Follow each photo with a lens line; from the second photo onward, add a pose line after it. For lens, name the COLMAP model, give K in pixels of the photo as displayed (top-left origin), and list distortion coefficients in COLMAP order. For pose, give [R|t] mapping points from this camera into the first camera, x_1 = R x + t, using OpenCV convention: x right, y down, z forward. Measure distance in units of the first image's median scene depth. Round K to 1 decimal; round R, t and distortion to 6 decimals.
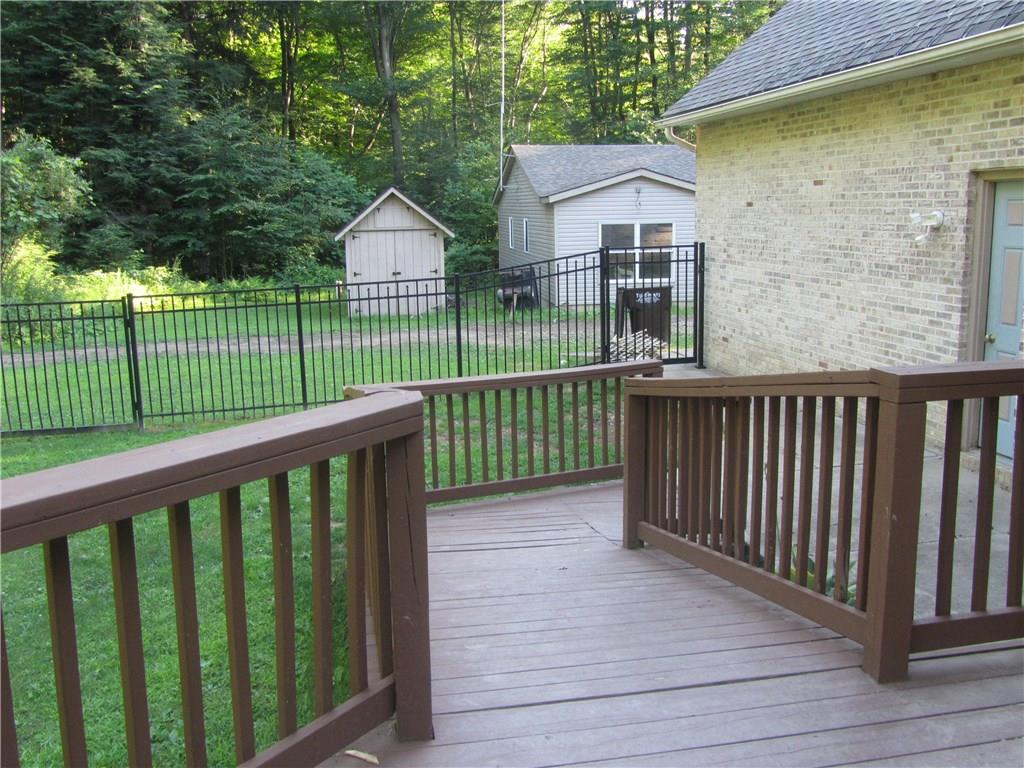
lens RADIAL K [[915.7, 0, 512.0], [0, 915.7, 384.0], [0, 0, 1]] dist [-0.004225, -0.002951]
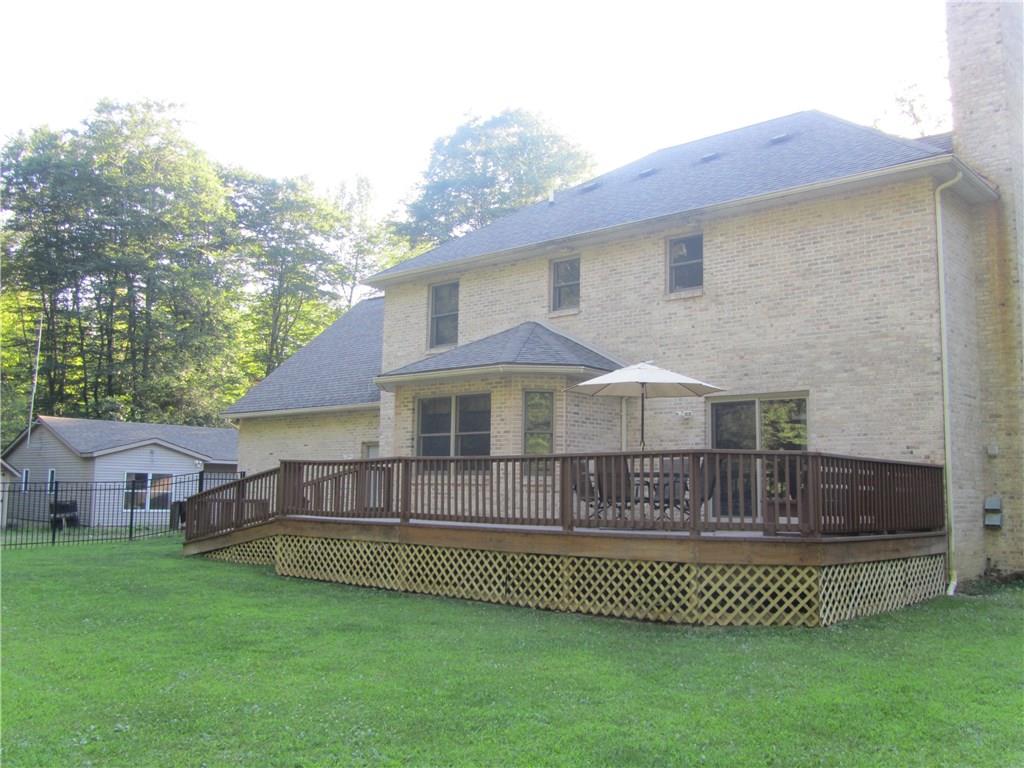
lens RADIAL K [[915.7, 0, 512.0], [0, 915.7, 384.0], [0, 0, 1]] dist [-0.004225, -0.002951]
pose [[0.792266, 0.103509, 0.601332, -0.322538], [0.083431, 0.957874, -0.274804, 0.154992], [-0.604445, 0.267888, 0.750255, -0.559445]]
